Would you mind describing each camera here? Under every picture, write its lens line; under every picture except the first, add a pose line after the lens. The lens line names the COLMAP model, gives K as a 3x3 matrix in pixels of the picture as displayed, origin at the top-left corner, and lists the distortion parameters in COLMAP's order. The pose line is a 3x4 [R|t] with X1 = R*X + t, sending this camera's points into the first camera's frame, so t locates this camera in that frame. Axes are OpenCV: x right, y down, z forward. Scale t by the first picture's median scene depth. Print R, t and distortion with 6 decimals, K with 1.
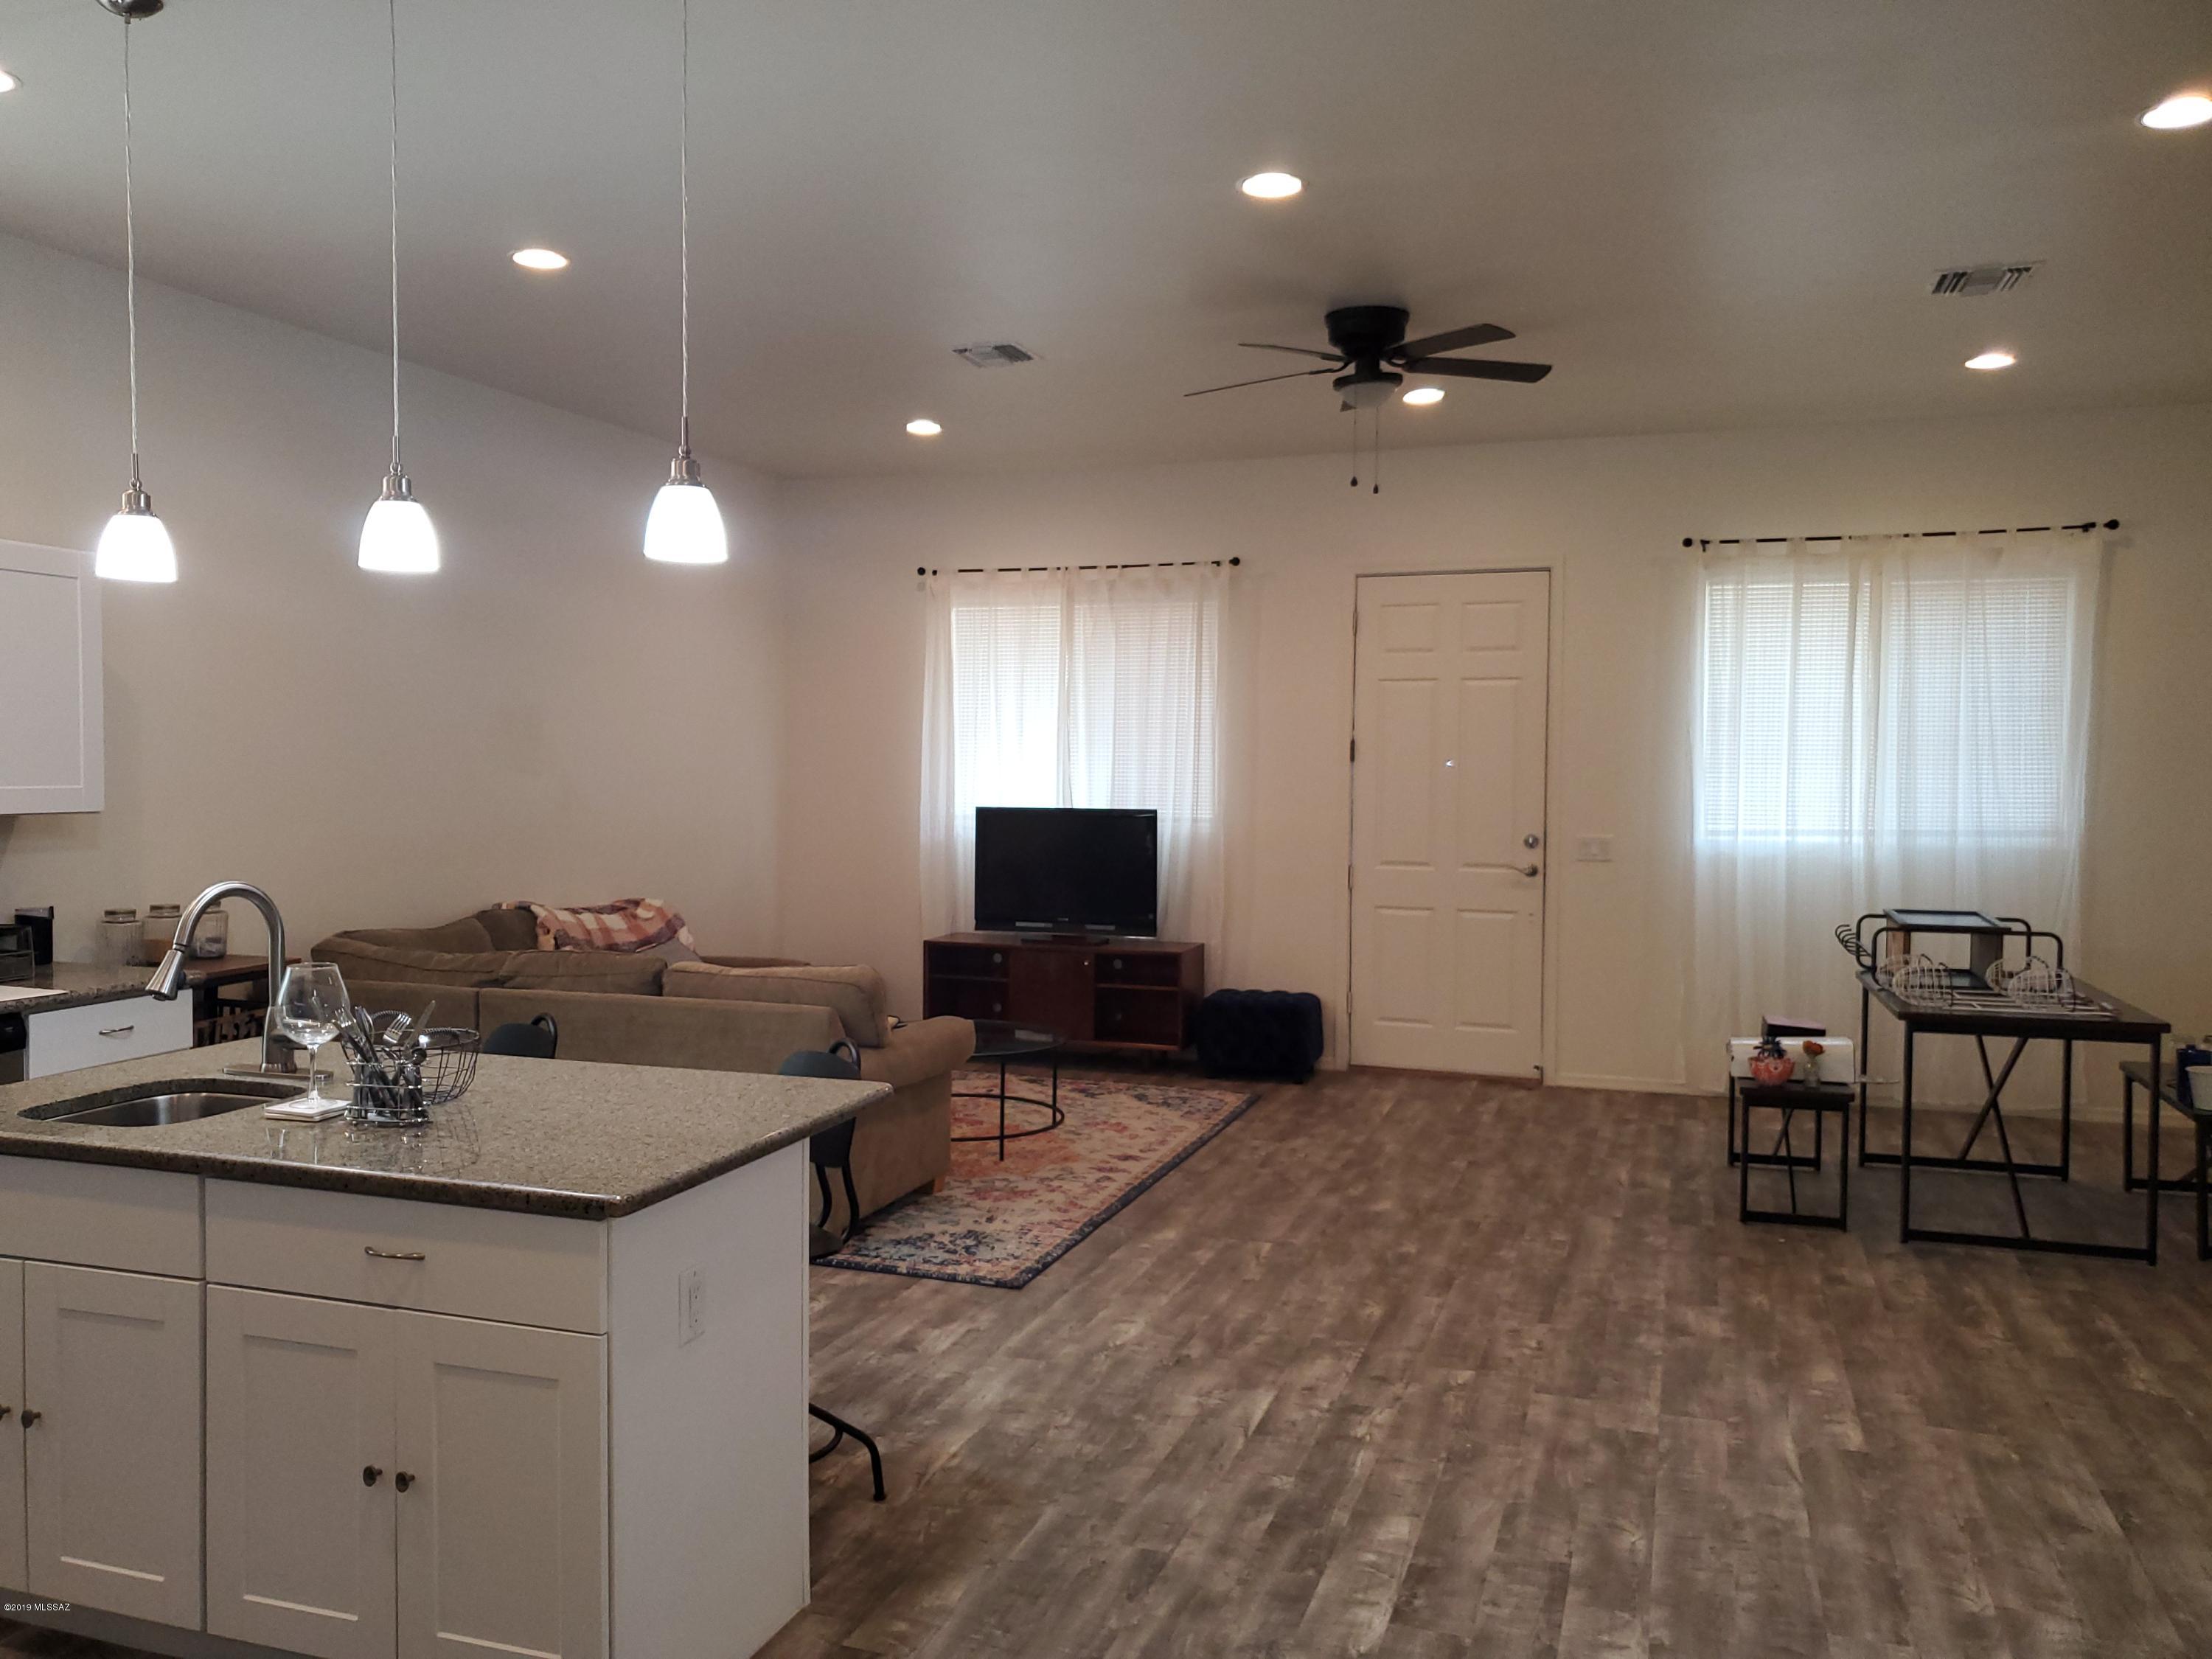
lens RADIAL K [[1749.1, 0, 1075.4], [0, 1749.1, 840.5], [0, 0, 1]] dist [-0.059165, 0.138995]
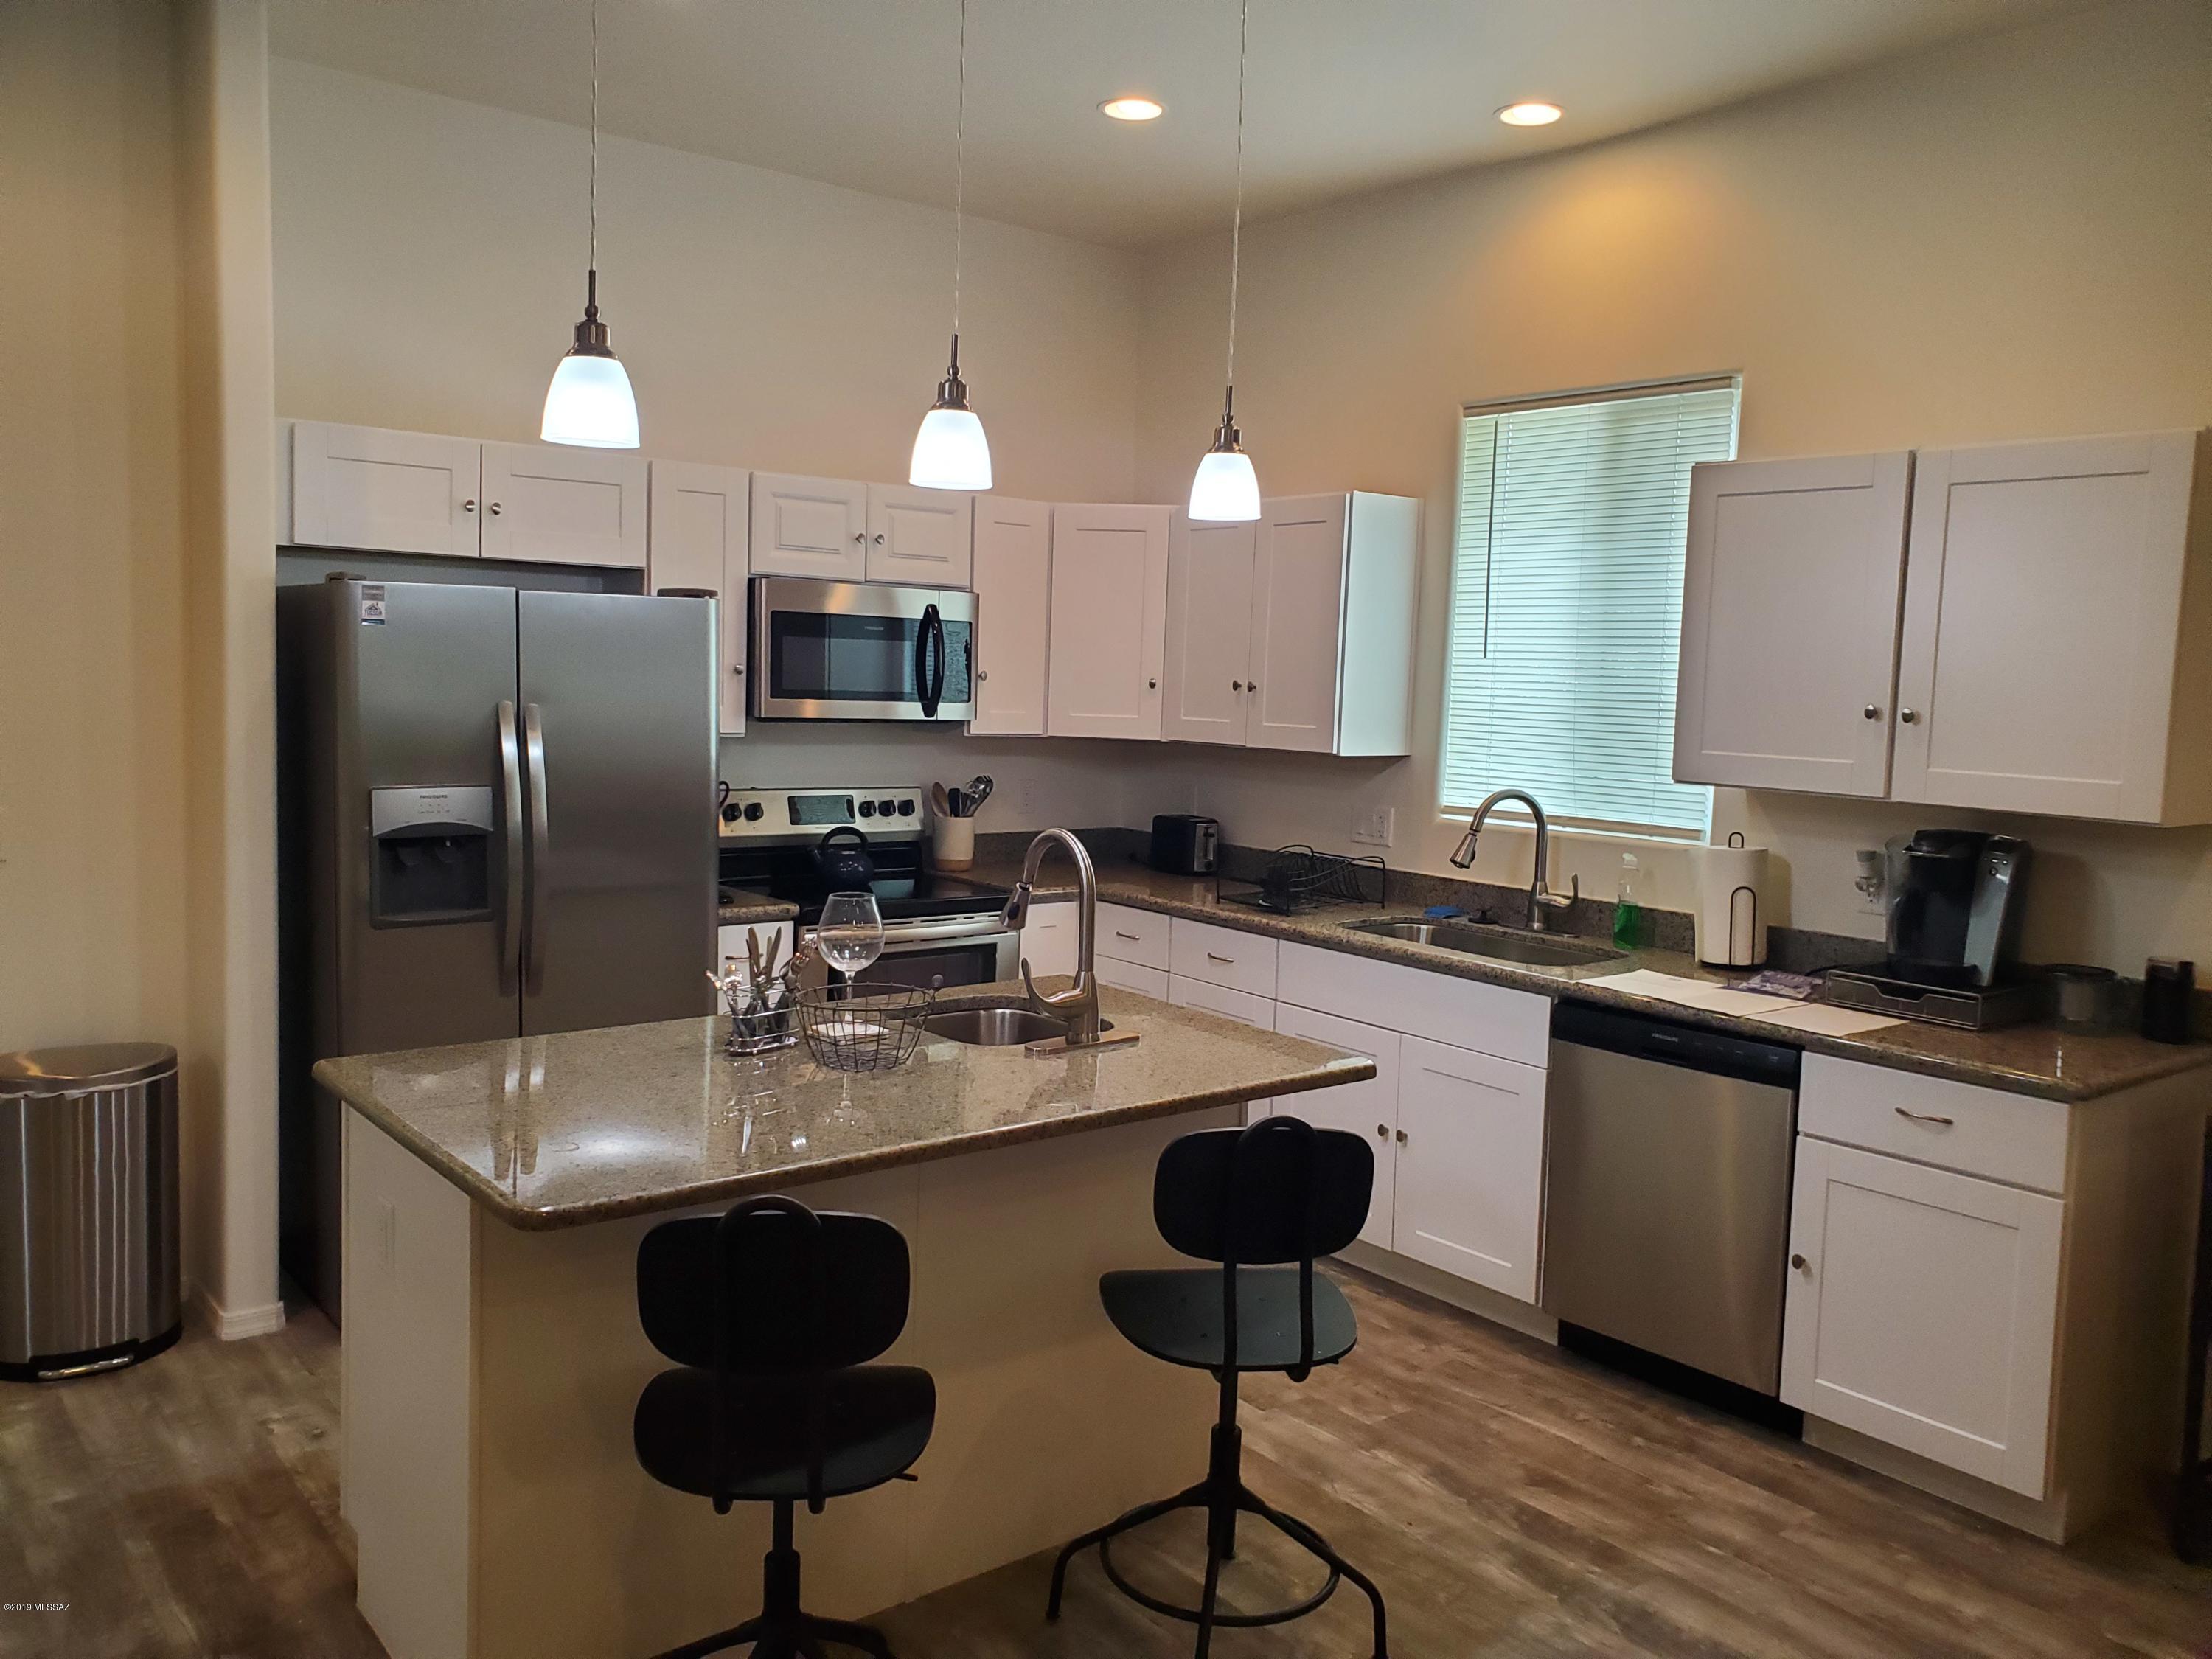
lens RADIAL K [[1737.6, 0, 1095.7], [0, 1737.6, 845.2], [0, 0, 1]] dist [0.006755, 0.009738]
pose [[-0.538739, 0.062891, -0.840122, 0.267425], [-0.075293, 0.989625, 0.122365, -0.074269], [0.839101, 0.129179, -0.528415, 1.297642]]
